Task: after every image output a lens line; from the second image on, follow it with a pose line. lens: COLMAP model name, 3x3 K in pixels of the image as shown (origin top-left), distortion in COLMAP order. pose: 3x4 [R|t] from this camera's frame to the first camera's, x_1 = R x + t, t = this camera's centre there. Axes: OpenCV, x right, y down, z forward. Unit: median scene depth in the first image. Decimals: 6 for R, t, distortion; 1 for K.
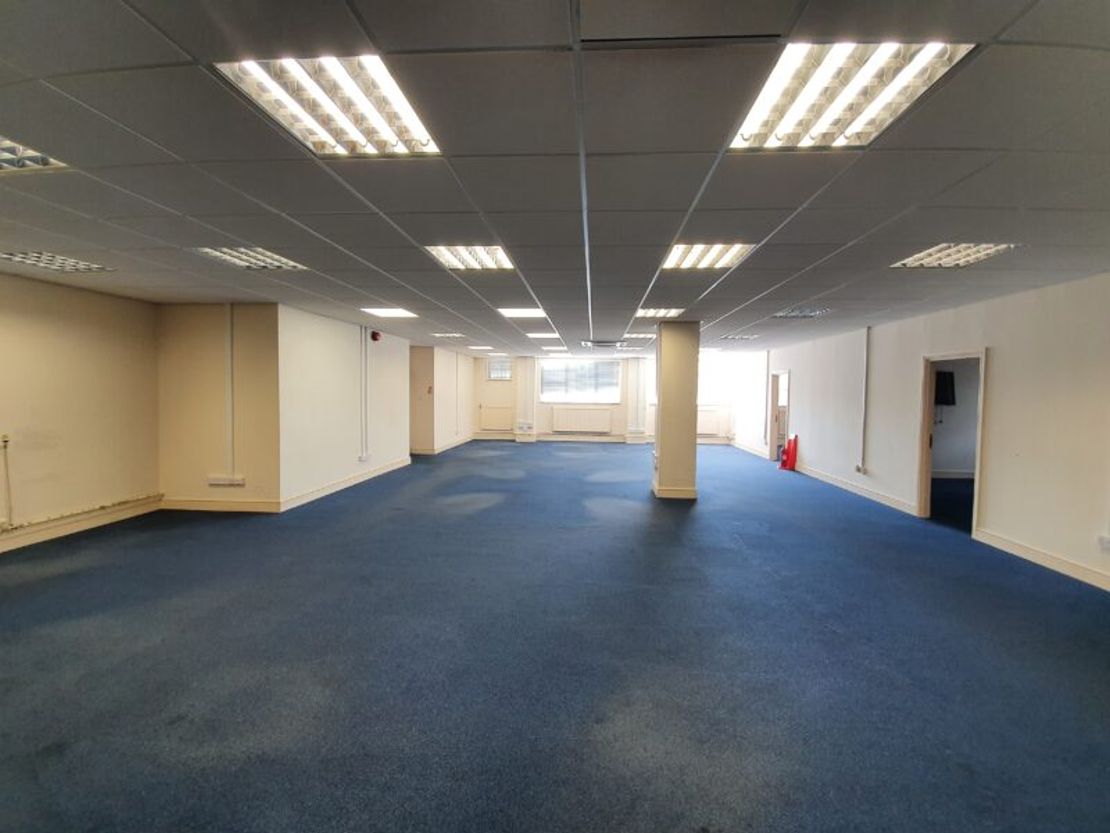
lens RADIAL K [[443.2, 0, 566.2], [0, 443.2, 408.8], [0, 0, 1]] dist [0.001329, -0.000590]
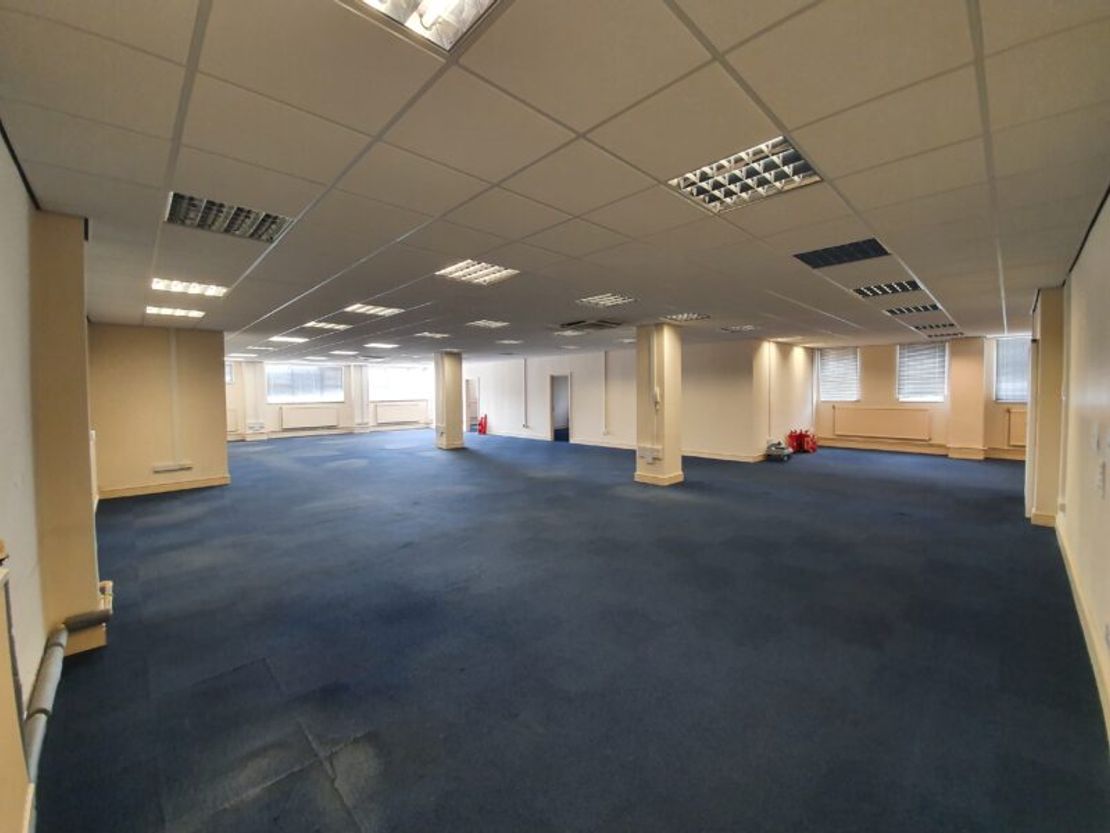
lens RADIAL K [[443.2, 0, 550.3], [0, 443.2, 412.9], [0, 0, 1]] dist [0.001329, -0.000590]
pose [[0.682960, -0.052599, 0.728560, -0.892525], [0.046129, 0.998519, 0.028847, 0.022279], [-0.728998, 0.013907, 0.684374, -0.604479]]
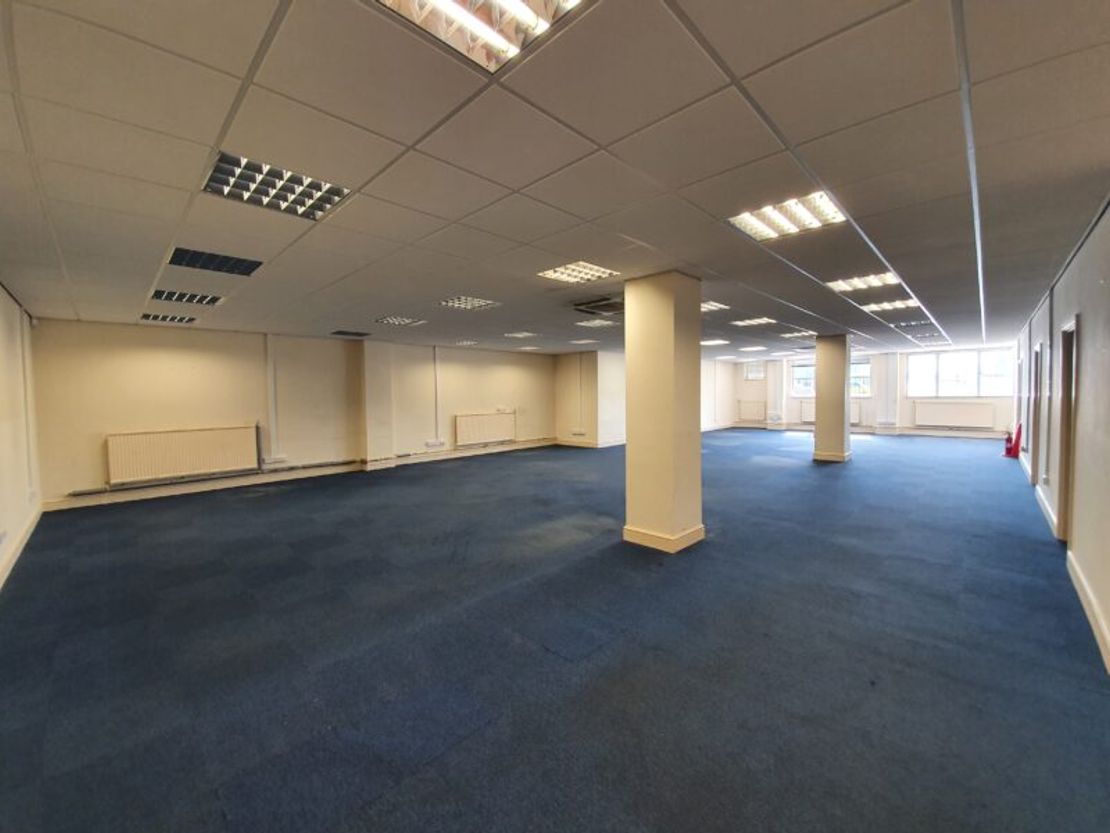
lens RADIAL K [[443.2, 0, 558.3], [0, 443.2, 411.6], [0, 0, 1]] dist [0.001329, -0.000590]
pose [[0.752159, 0.005703, -0.658958, 0.601528], [-0.003644, 0.999983, 0.004494, 0.049178], [0.658972, -0.000979, 0.752167, -0.711712]]
